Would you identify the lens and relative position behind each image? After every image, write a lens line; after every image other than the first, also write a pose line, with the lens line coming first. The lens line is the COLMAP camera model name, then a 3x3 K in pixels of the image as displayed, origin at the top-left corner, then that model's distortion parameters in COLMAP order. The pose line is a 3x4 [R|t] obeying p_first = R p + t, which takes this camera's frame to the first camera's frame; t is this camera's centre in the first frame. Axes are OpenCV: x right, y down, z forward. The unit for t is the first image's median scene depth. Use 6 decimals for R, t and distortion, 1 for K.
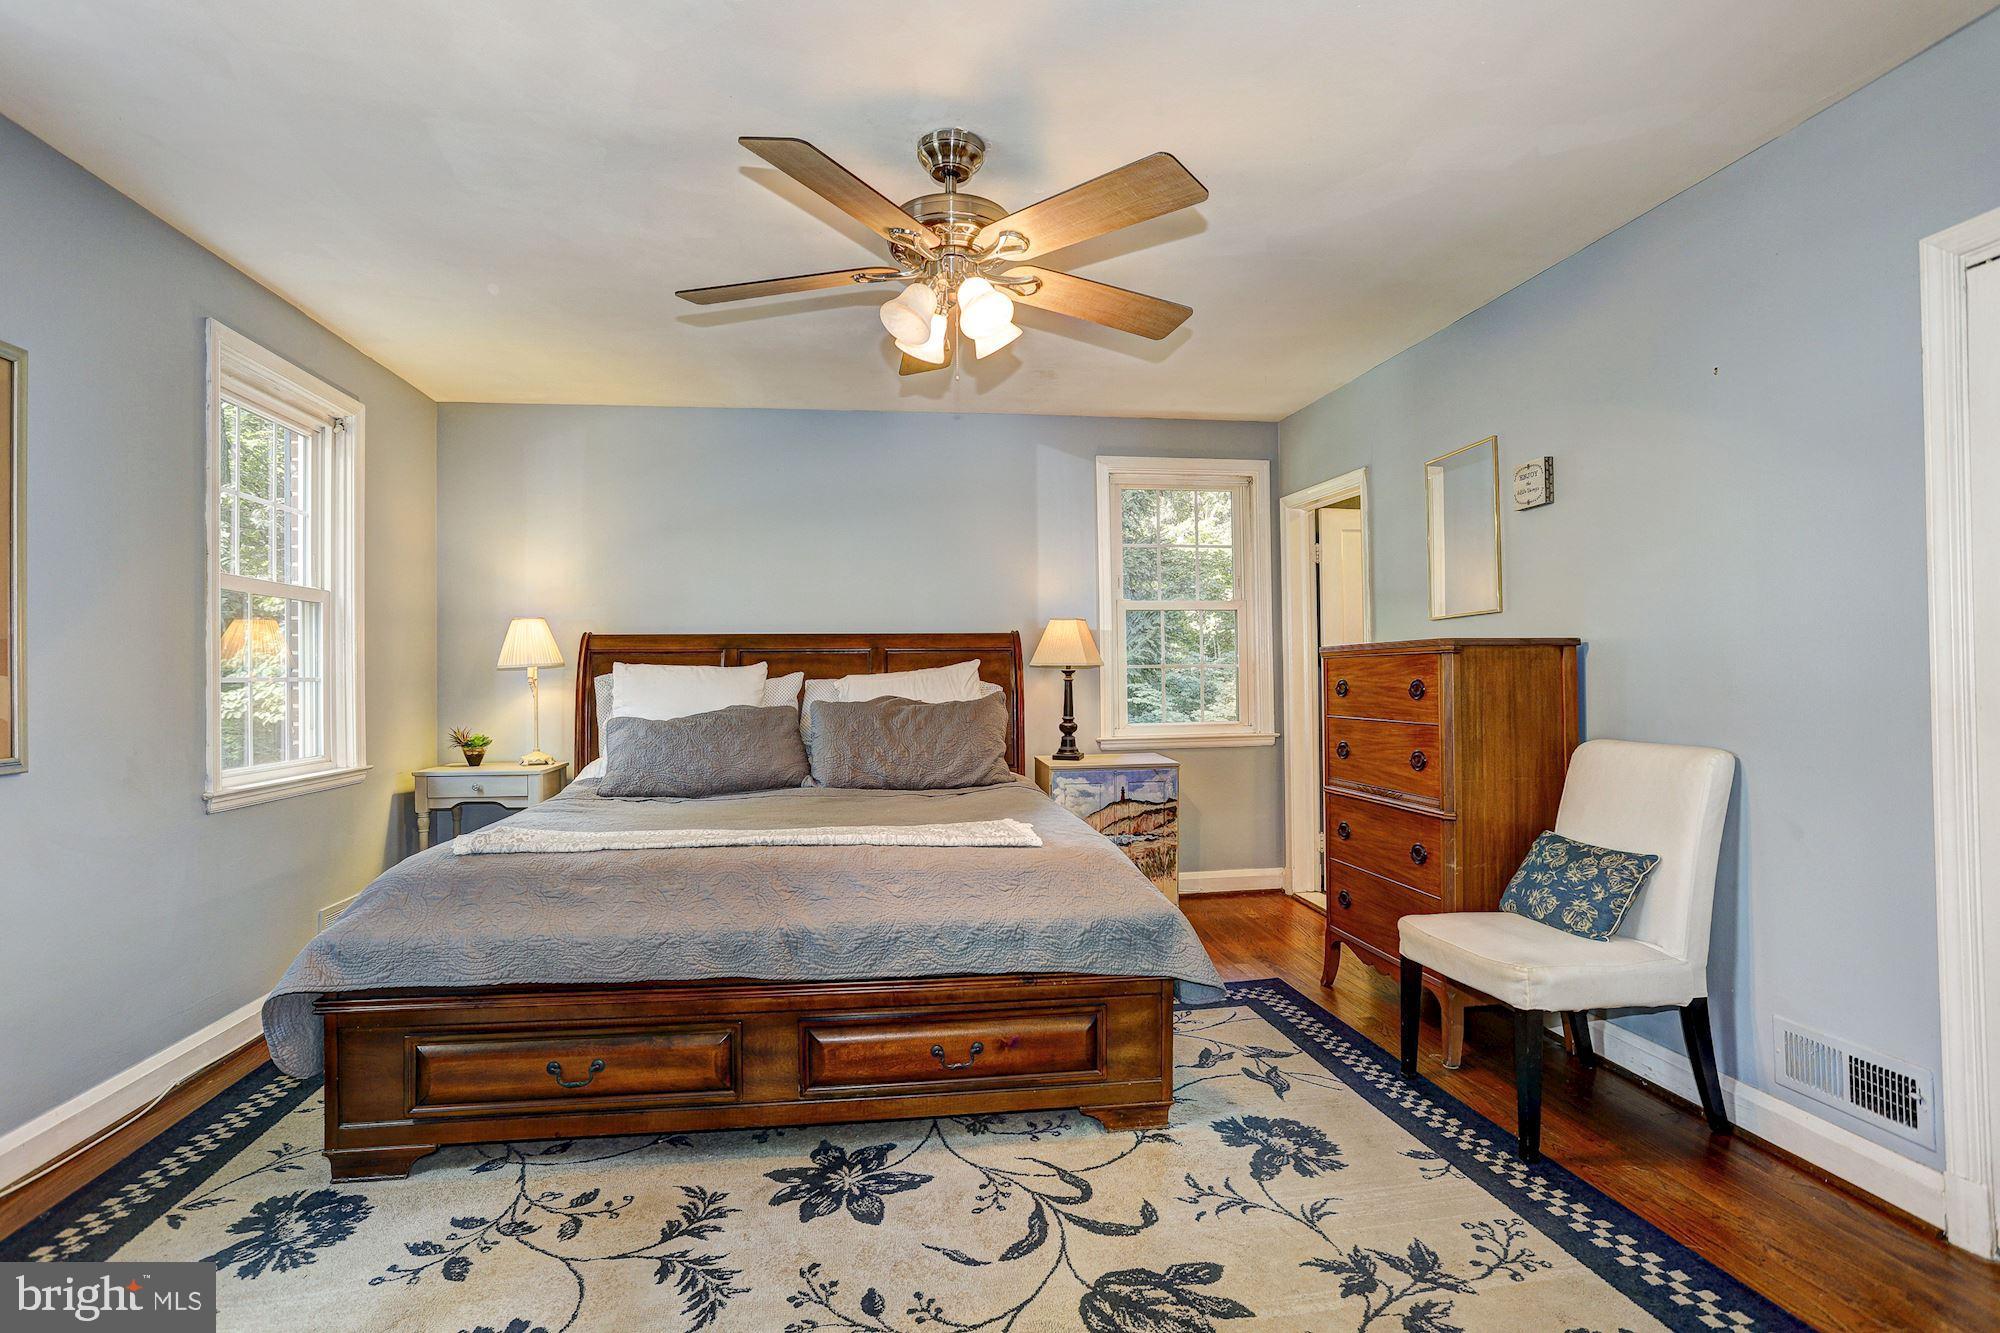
lens RADIAL K [[965.5, 0, 996.4], [0, 965.5, 661.0], [0, 0, 1]] dist [-0.049788, 0.023193]
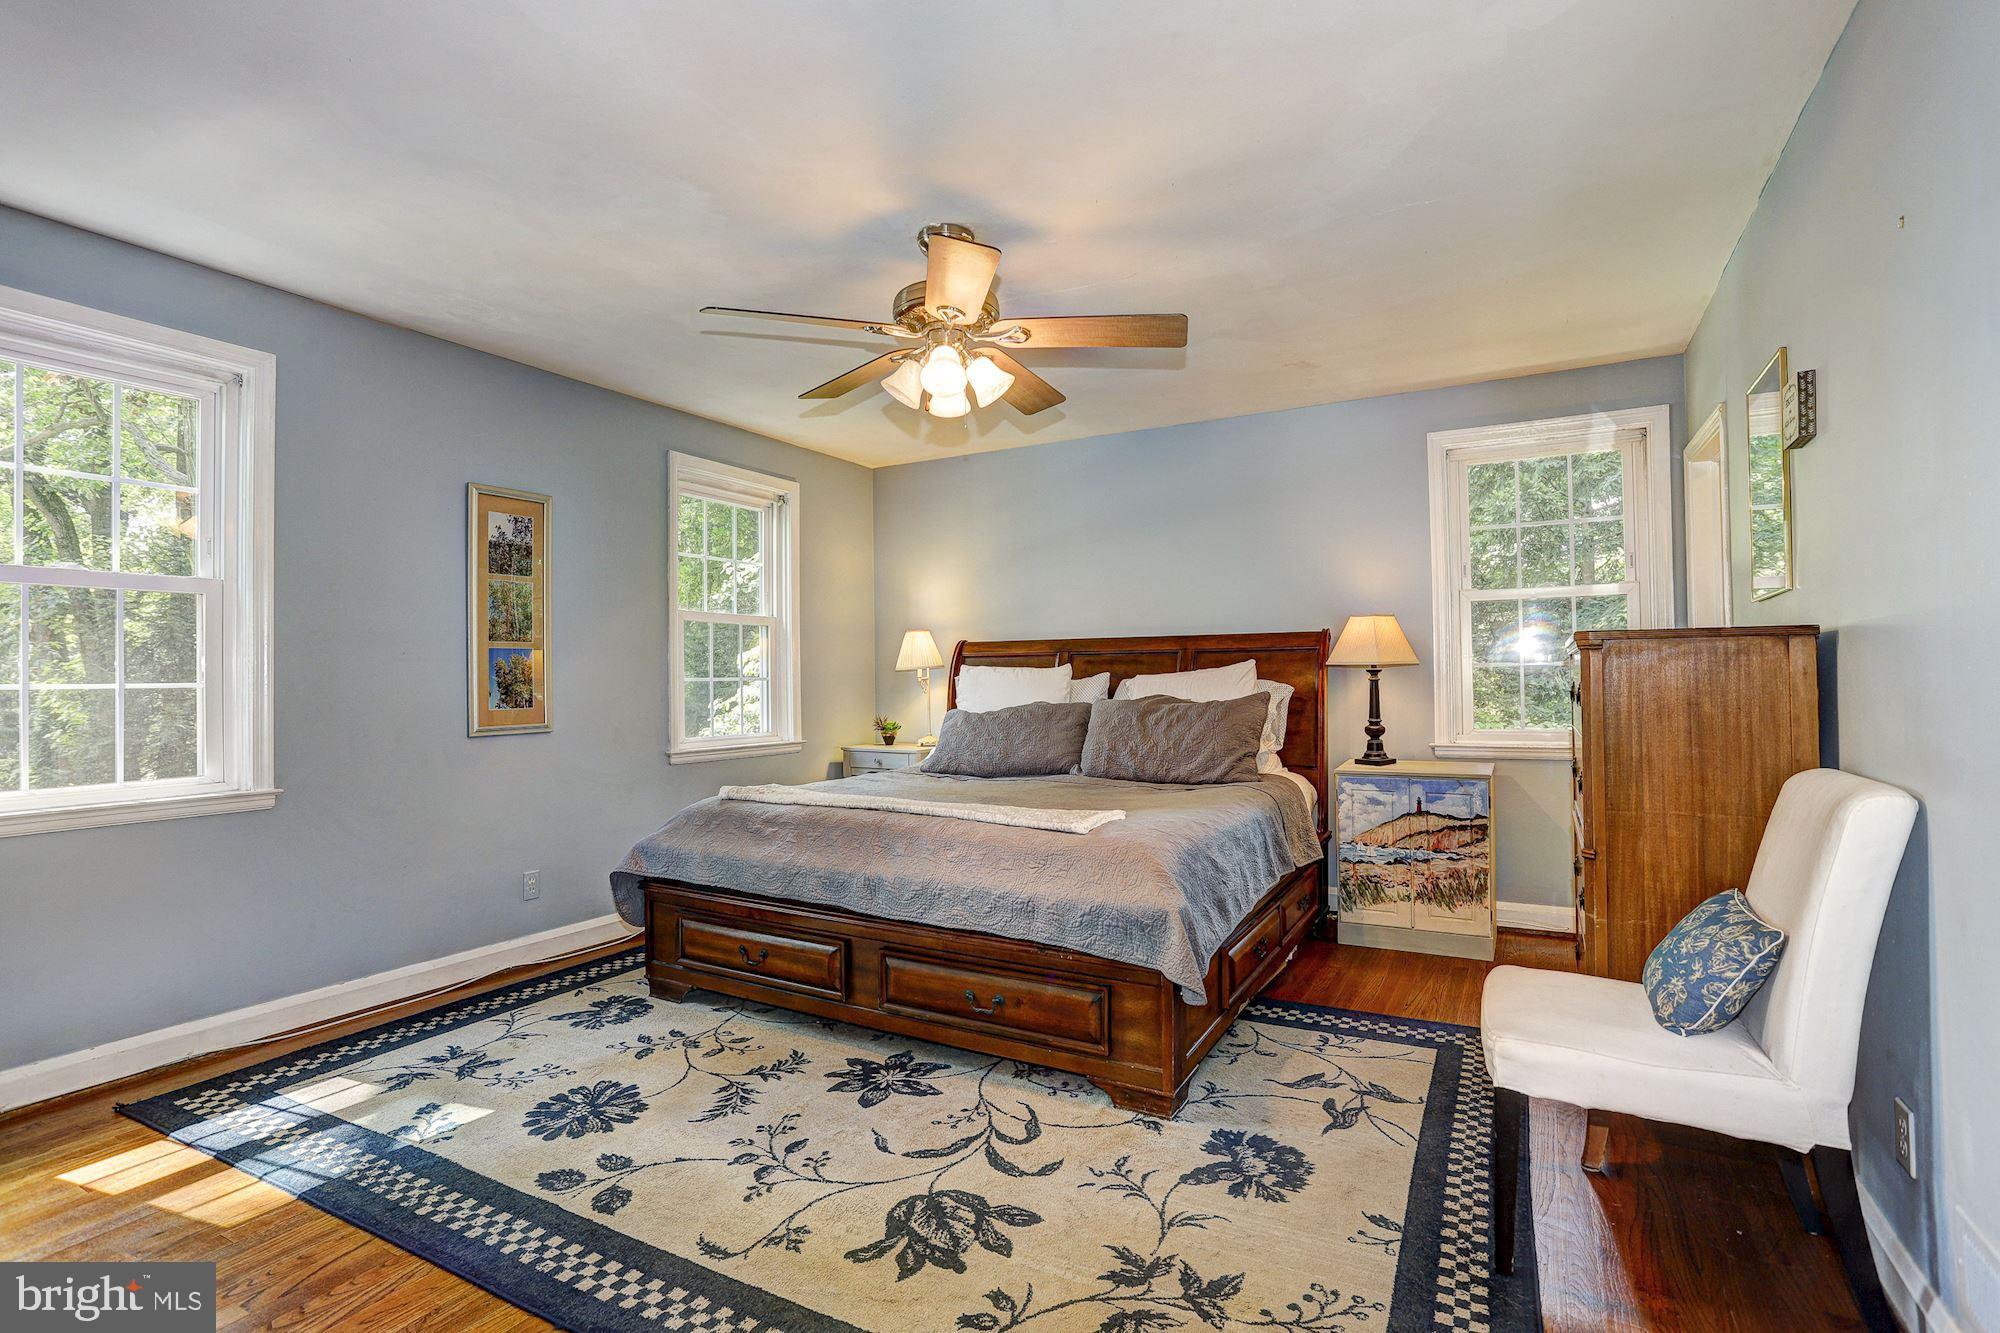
lens RADIAL K [[965.5, 0, 994.9], [0, 965.5, 658.9], [0, 0, 1]] dist [-0.049788, 0.023193]
pose [[0.786267, -0.011573, -0.617779, 0.664869], [0.013214, 0.999911, -0.001915, -0.006070], [0.617746, -0.006658, 0.786350, 0.080712]]
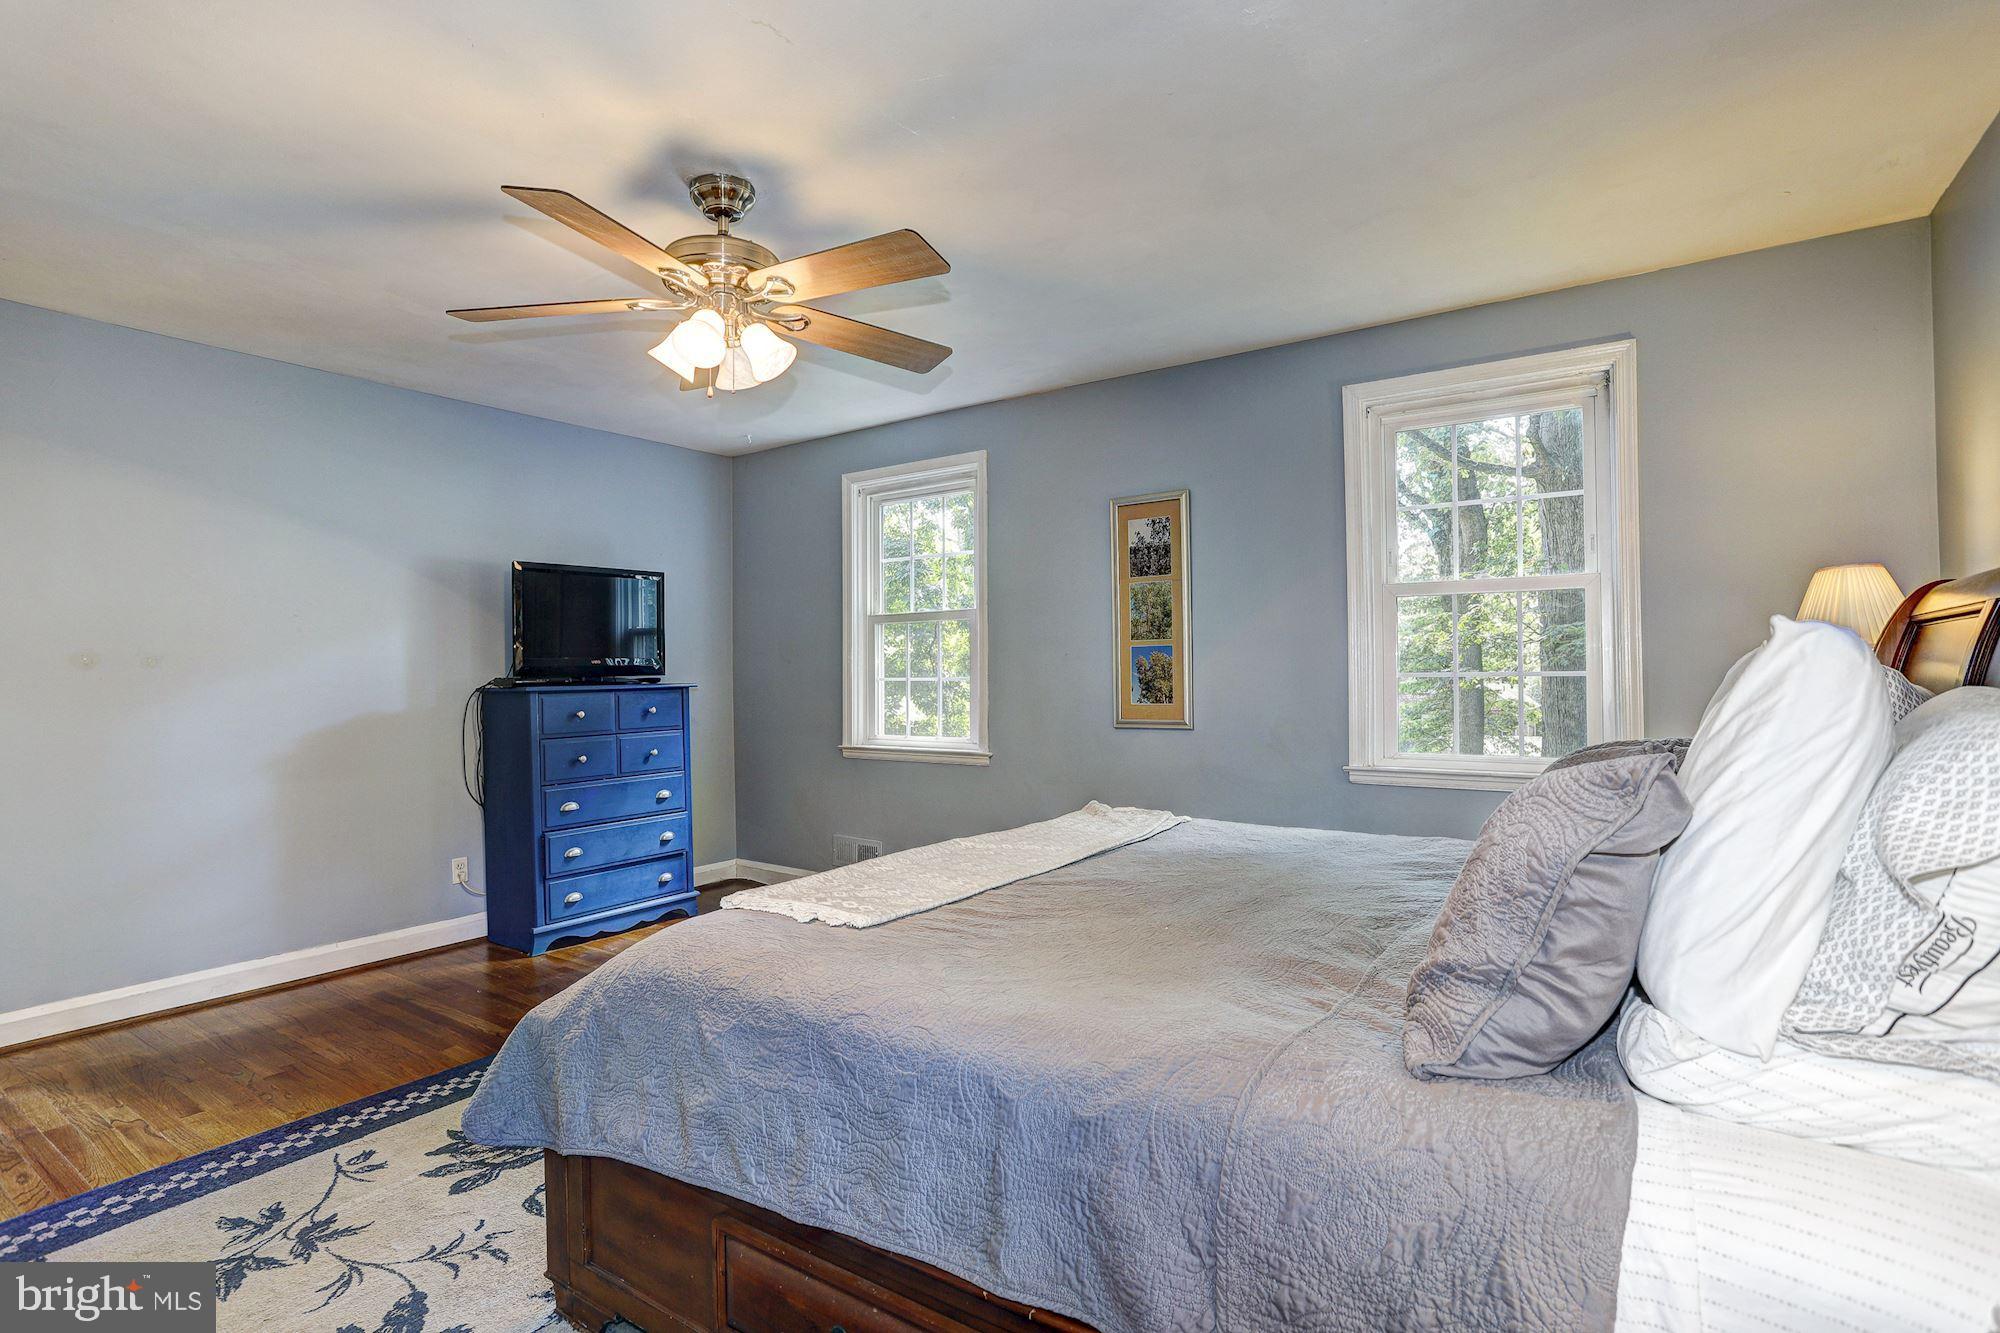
lens RADIAL K [[965.5, 0, 998.8], [0, 965.5, 663.3], [0, 0, 1]] dist [-0.049788, 0.023193]
pose [[-0.686461, 0.004532, -0.727152, 0.465921], [0.024104, 0.999573, -0.016525, 0.014073], [0.726767, -0.028872, -0.686277, 1.743333]]
